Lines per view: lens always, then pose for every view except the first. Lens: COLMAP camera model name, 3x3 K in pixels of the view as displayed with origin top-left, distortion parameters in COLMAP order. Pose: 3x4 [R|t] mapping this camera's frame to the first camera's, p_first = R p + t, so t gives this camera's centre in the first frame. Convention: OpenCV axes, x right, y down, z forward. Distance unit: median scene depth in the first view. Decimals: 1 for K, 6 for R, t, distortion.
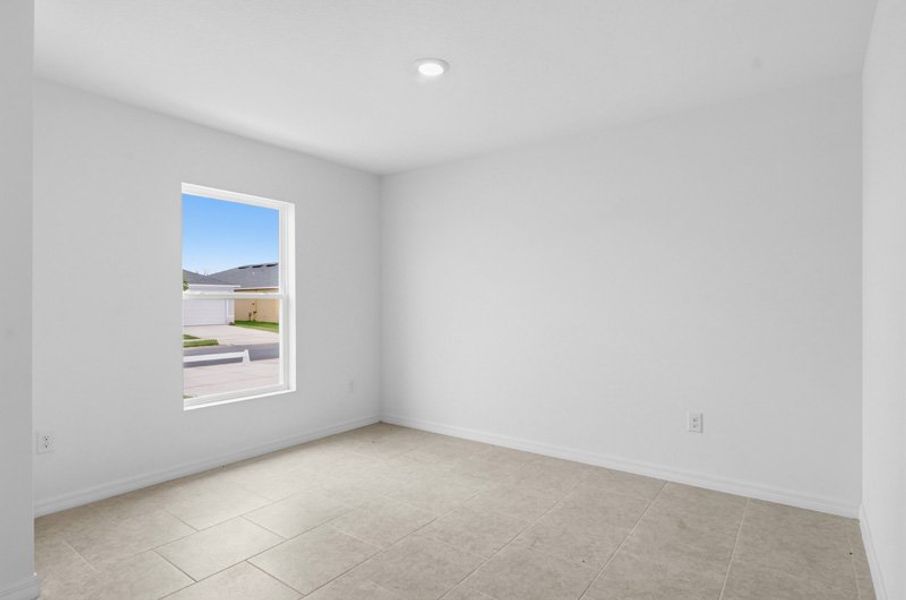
lens RADIAL K [[487.0, 0, 457.2], [0, 487.0, 307.1], [0, 0, 1]] dist [0.005197, 0.001163]
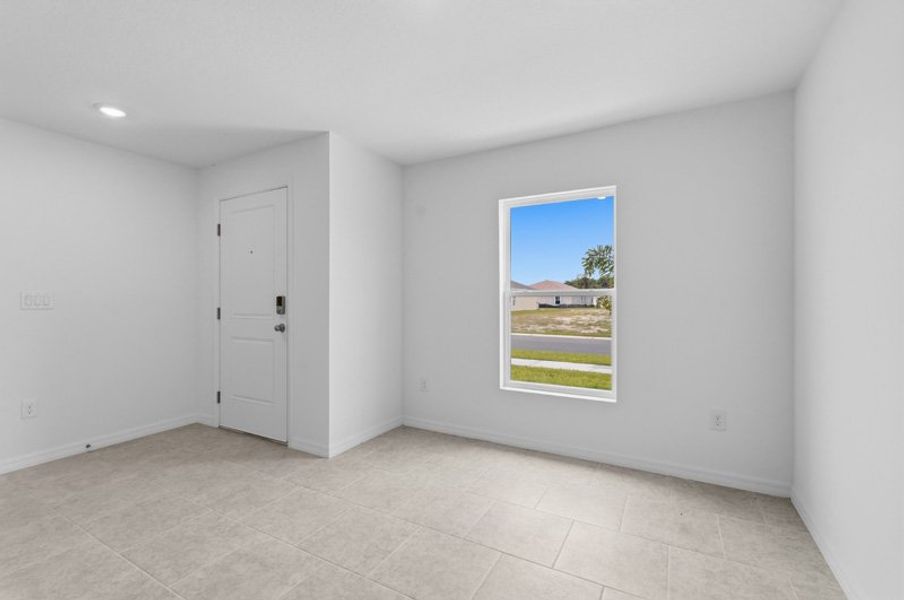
lens RADIAL K [[415.2, 0, 449.5], [0, 415.2, 295.7], [0, 0, 1]] dist [-0.001888, -0.000849]
pose [[0.116335, -0.001273, -0.993209, 0.581835], [-0.017181, 0.999847, -0.003294, -0.014981], [0.993061, 0.017448, 0.116295, 0.991820]]
